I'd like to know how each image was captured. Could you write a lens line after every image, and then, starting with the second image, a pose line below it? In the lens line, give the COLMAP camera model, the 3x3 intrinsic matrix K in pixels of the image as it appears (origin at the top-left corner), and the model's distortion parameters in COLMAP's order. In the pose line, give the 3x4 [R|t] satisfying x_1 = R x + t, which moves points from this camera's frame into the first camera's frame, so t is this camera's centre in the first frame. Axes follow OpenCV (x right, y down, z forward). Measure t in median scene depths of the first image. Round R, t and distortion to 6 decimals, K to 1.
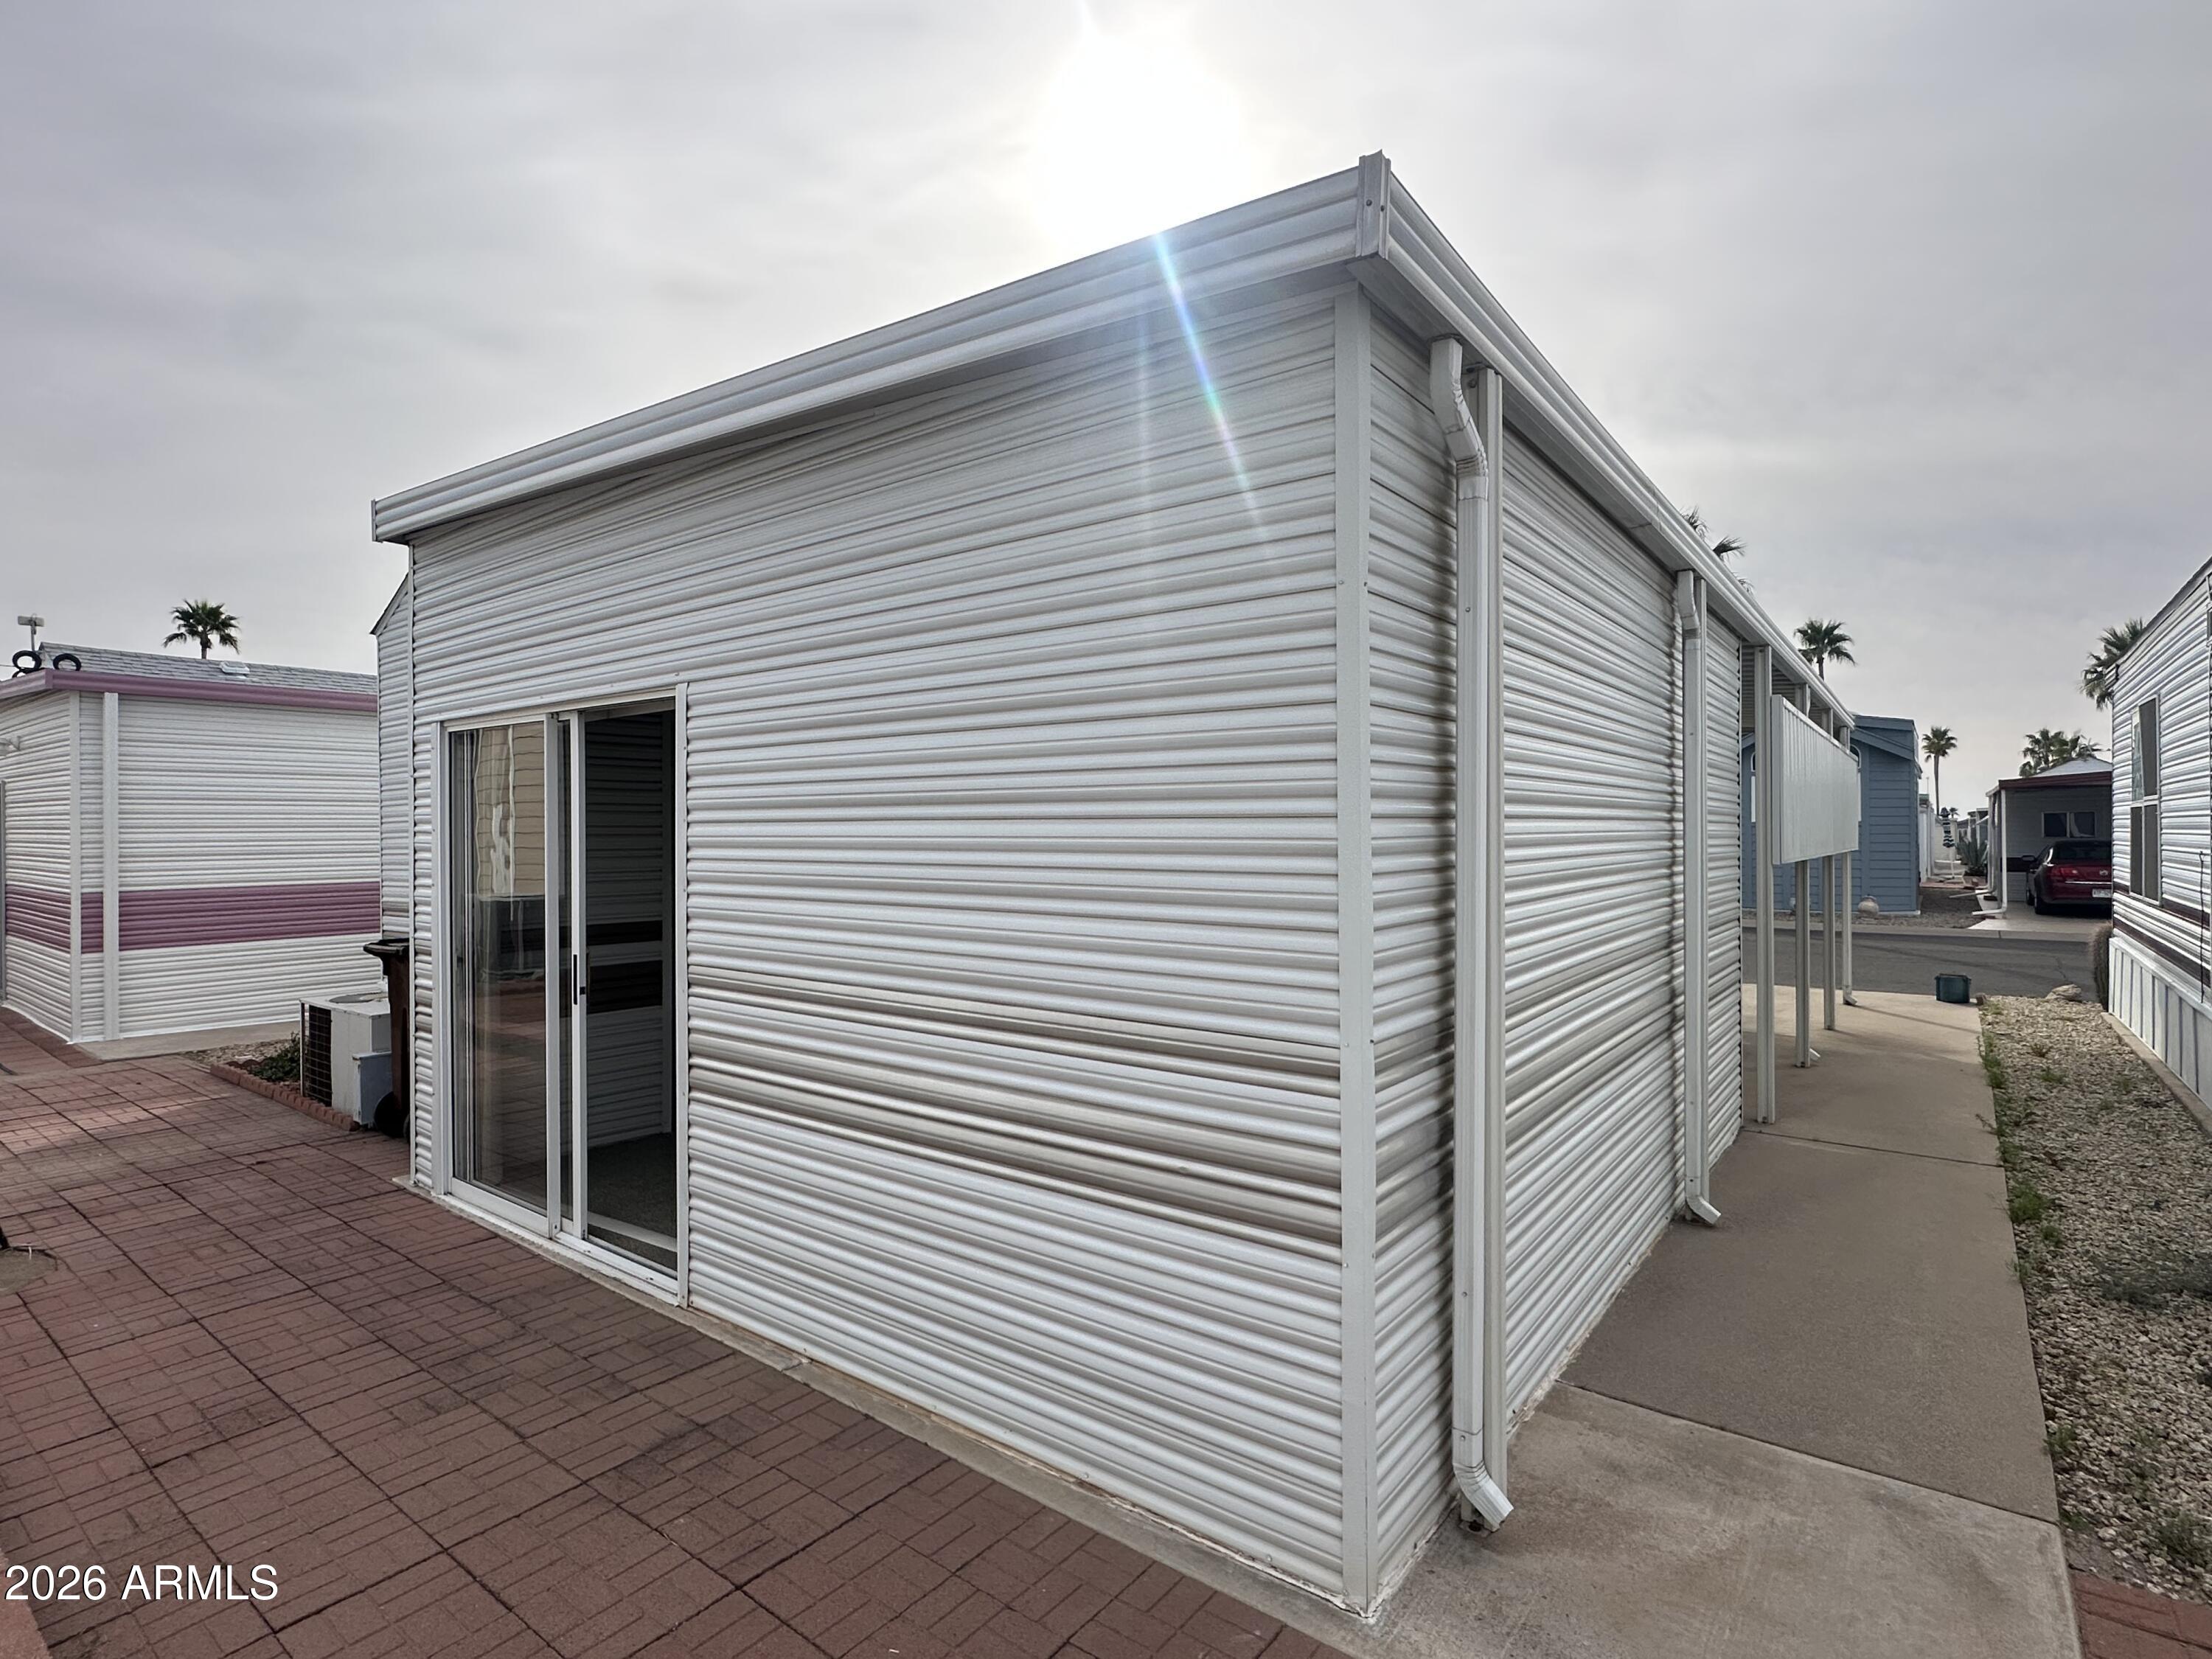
lens RADIAL K [[1114.0, 0, 1106.0], [0, 1114.0, 829.5], [0, 0, 1]] dist [-0.014227, -0.000040]
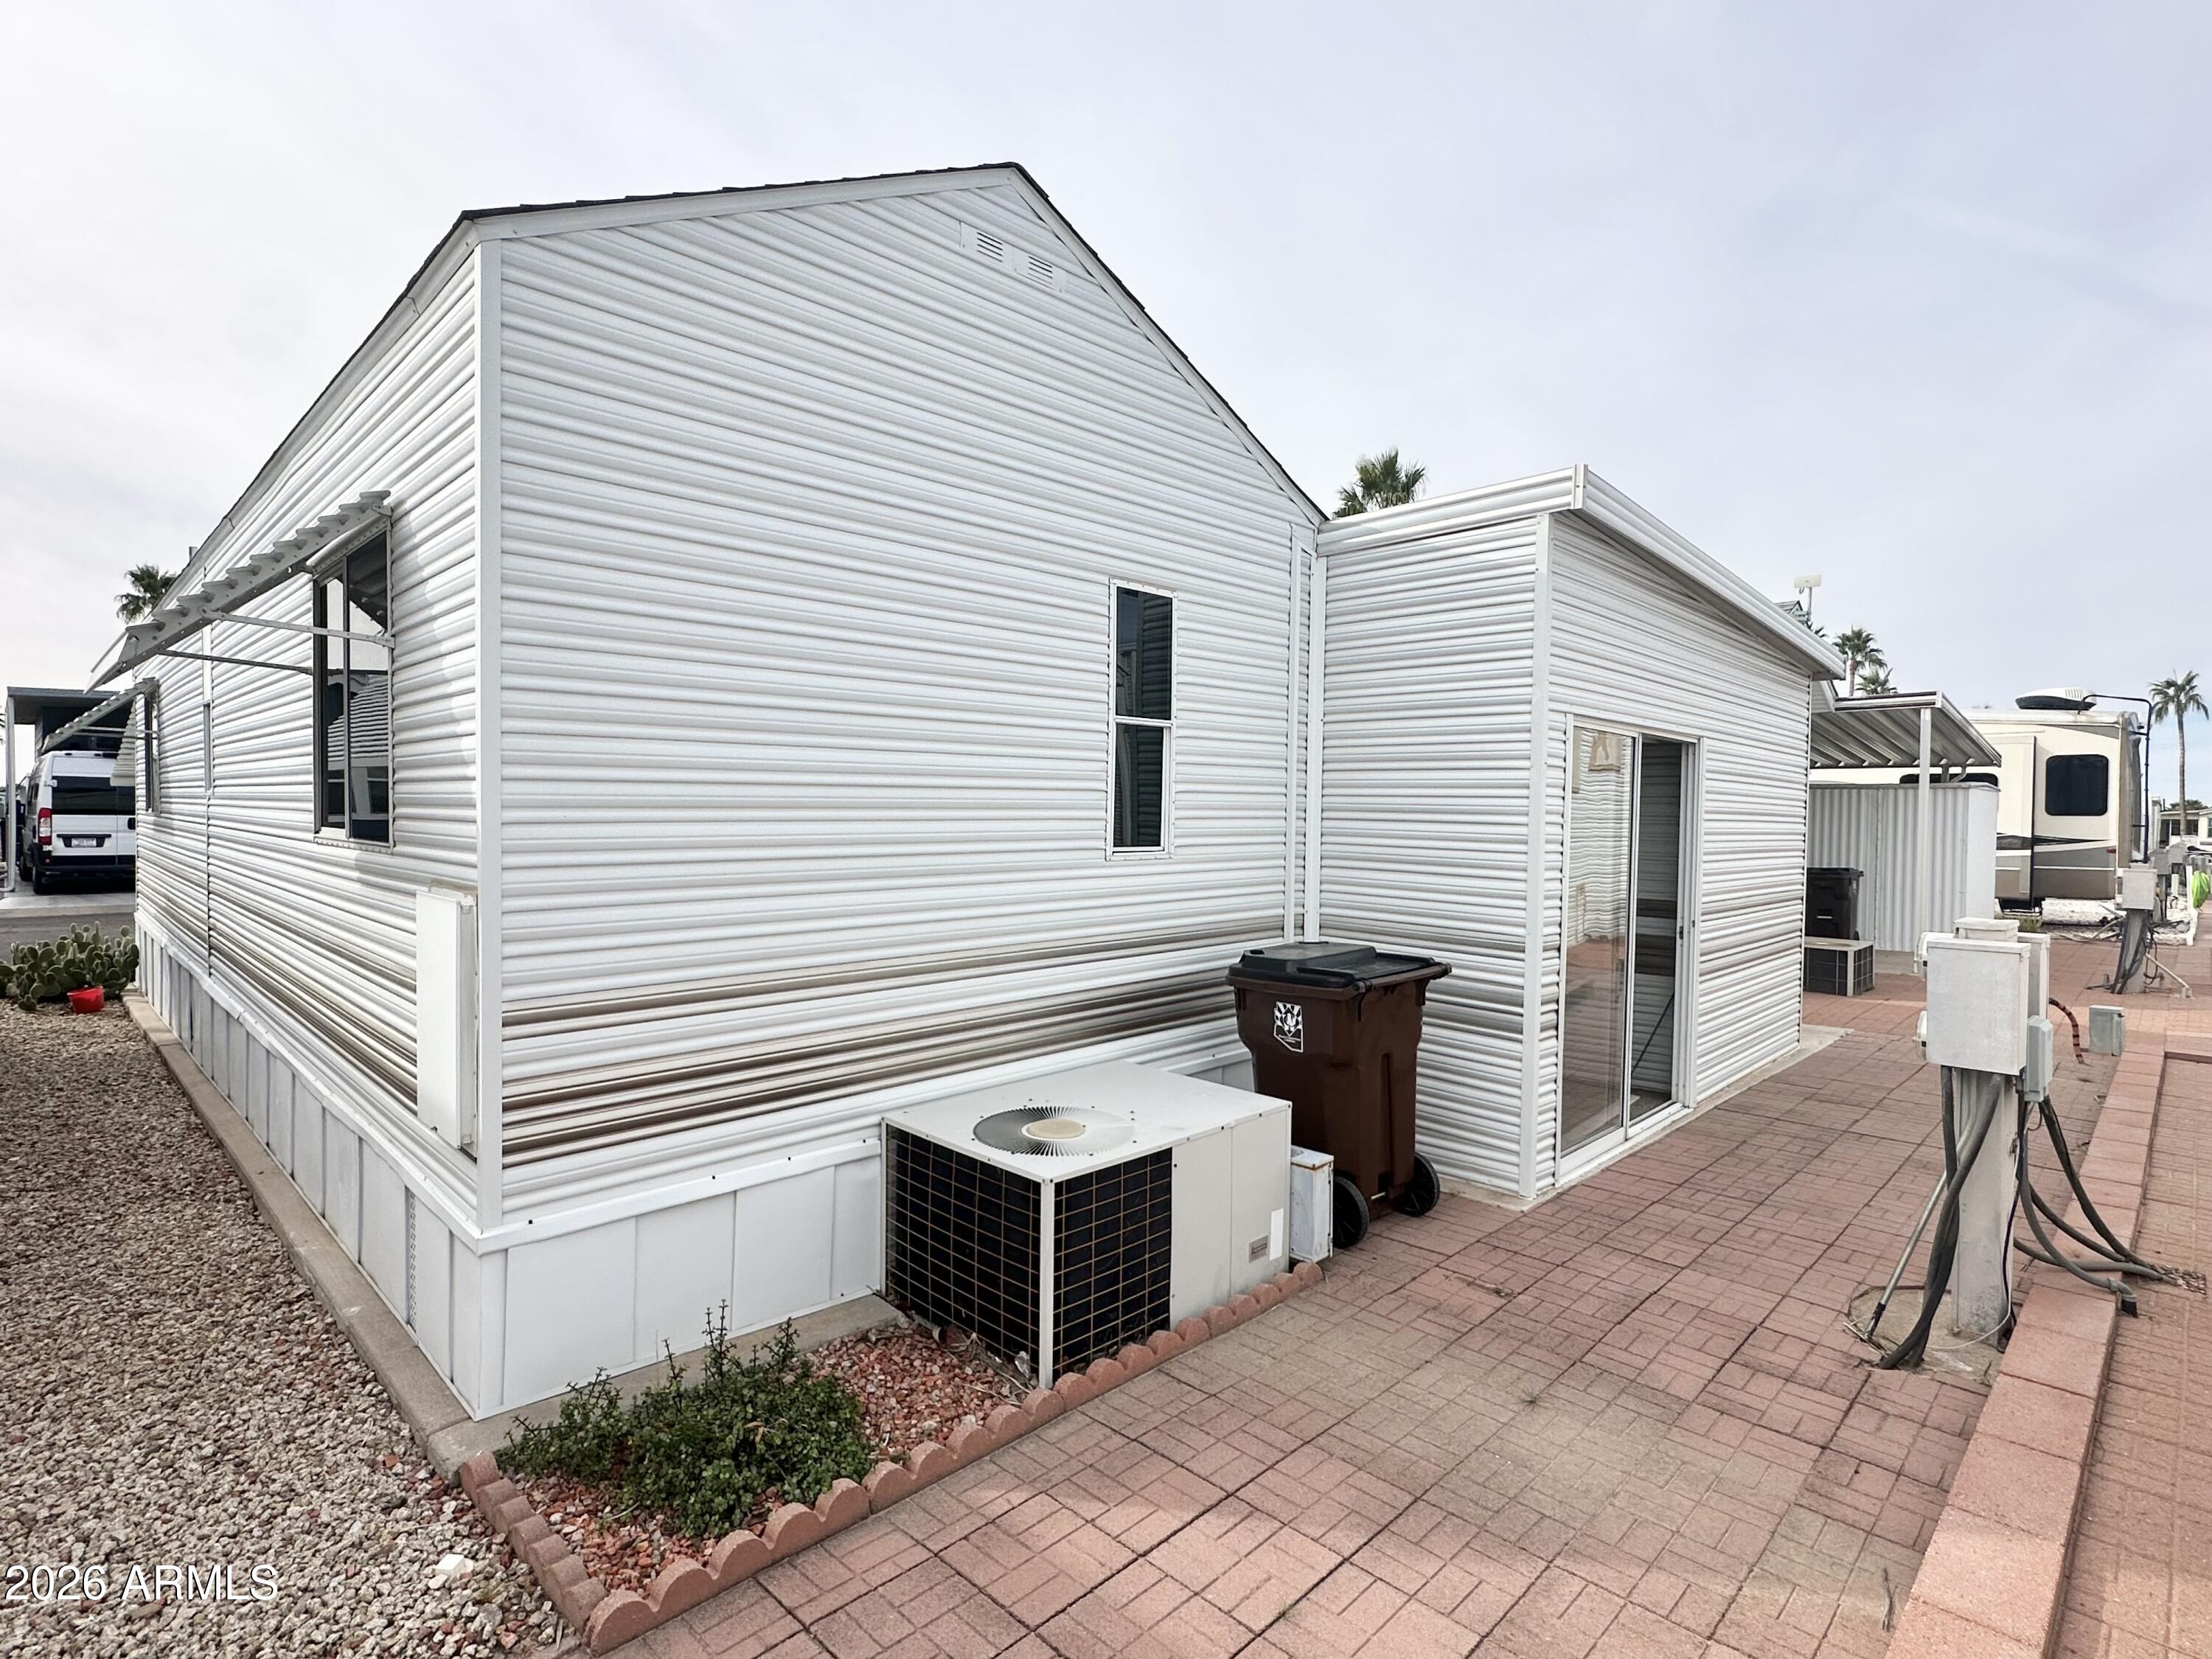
lens RADIAL K [[1114.0, 0, 1106.0], [0, 1114.0, 829.5], [0, 0, 1]] dist [-0.014227, -0.000040]
pose [[0.134171, -0.014656, 0.990850, -1.903287], [-0.013578, 0.999770, 0.016627, -0.005331], [-0.990865, -0.015685, 0.133941, 1.467306]]
